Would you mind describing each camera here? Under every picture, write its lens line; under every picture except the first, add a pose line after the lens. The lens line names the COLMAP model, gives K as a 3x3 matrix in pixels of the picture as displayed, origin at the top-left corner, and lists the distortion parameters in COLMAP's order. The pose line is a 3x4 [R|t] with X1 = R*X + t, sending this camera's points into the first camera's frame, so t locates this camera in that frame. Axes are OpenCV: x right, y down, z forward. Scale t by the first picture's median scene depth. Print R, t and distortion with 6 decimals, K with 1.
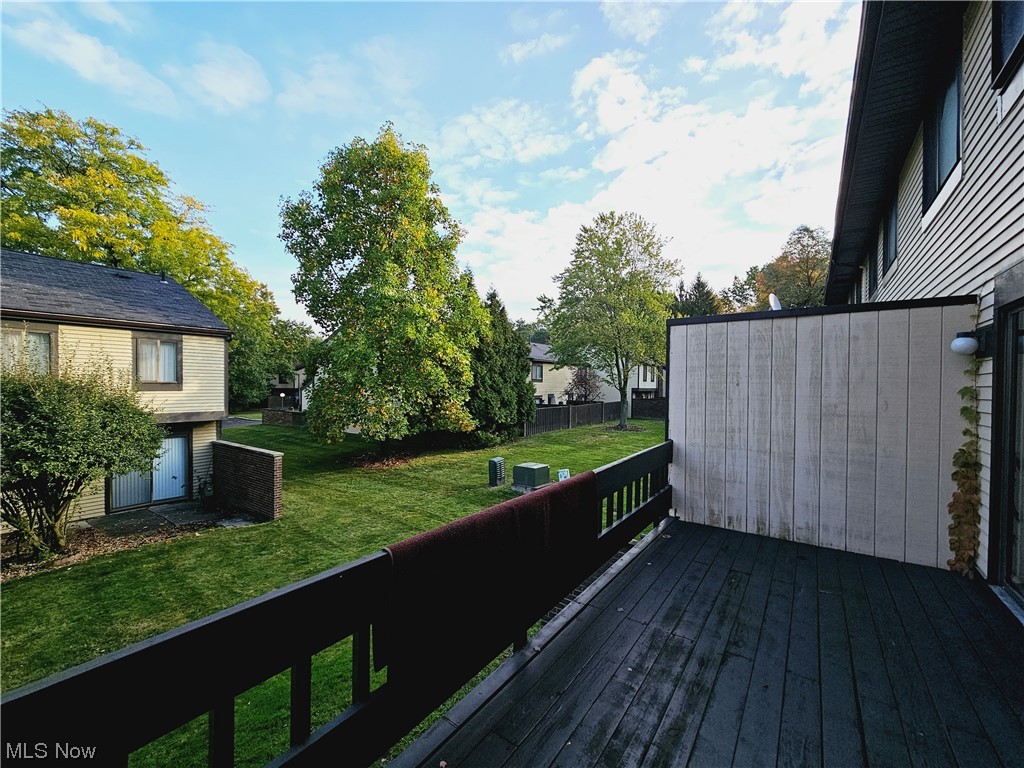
lens RADIAL K [[413.6, 0, 513.8], [0, 413.6, 390.6], [0, 0, 1]] dist [-0.000147, -0.000167]
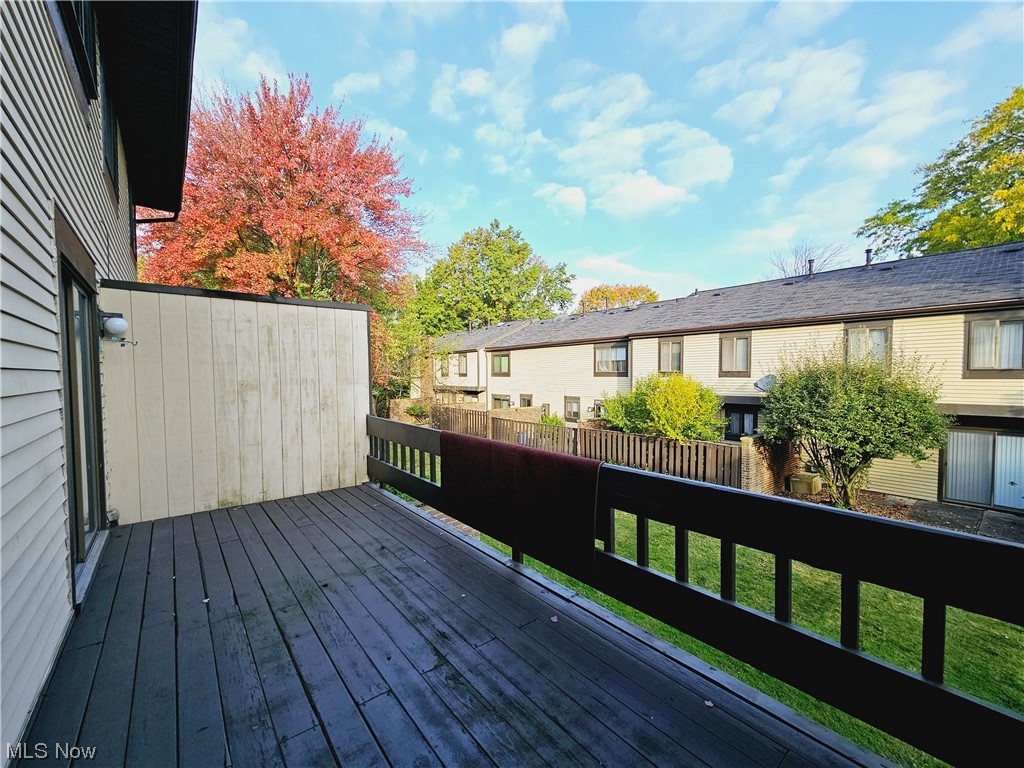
lens RADIAL K [[413.6, 0, 513.8], [0, 413.6, 390.6], [0, 0, 1]] dist [-0.000147, -0.000167]
pose [[-0.253571, 0.029547, -0.966865, 0.329732], [-0.011368, 0.999373, 0.033522, 0.010807], [0.967250, 0.019492, -0.253076, 0.343110]]
